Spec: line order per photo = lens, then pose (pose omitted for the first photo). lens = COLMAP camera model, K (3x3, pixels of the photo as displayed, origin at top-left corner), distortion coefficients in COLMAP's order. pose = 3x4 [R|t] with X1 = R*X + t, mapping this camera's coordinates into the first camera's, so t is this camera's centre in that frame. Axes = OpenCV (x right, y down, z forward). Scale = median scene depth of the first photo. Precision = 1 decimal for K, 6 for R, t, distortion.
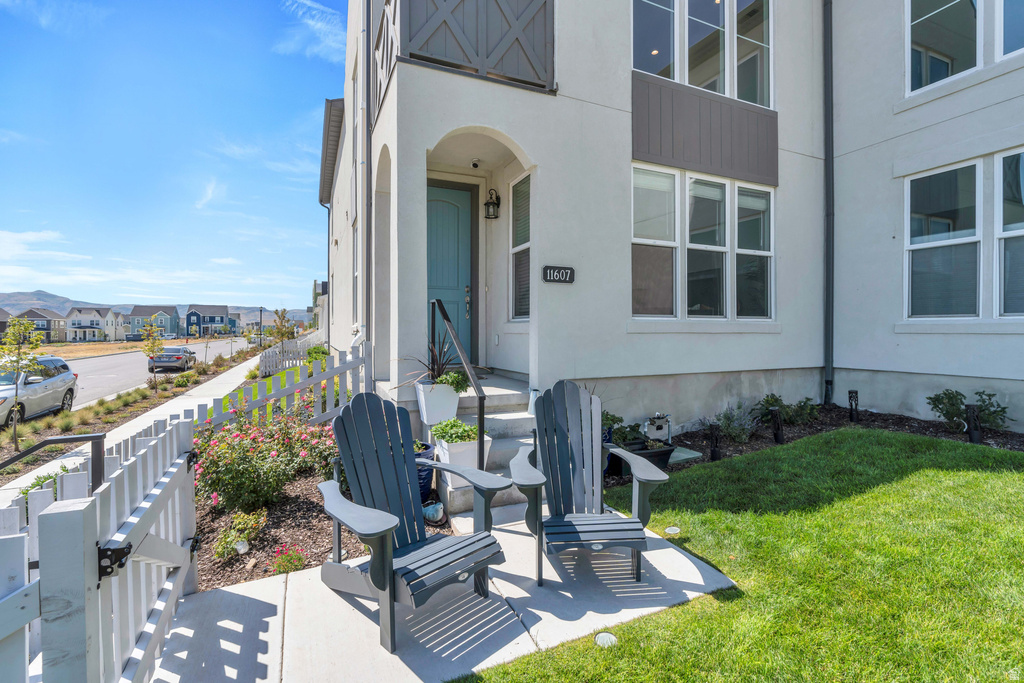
lens RADIAL K [[454.9, 0, 511.0], [0, 454.9, 332.1], [0, 0, 1]] dist [0.000678, 0.000194]
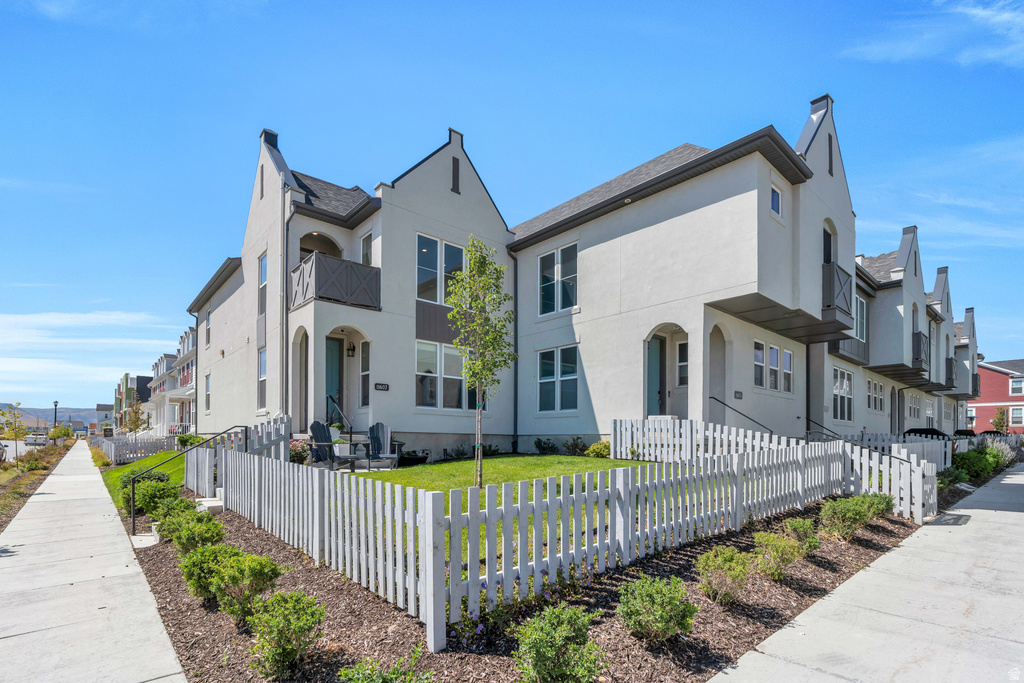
lens RADIAL K [[481.5, 0, 510.4], [0, 481.5, 436.1], [0, 0, 1]] dist [-0.002862, 0.000648]
pose [[0.951511, 0.011561, 0.307398, -0.022178], [-0.008846, 0.999909, -0.010224, 0.130510], [-0.307488, 0.007009, 0.951526, -1.396499]]
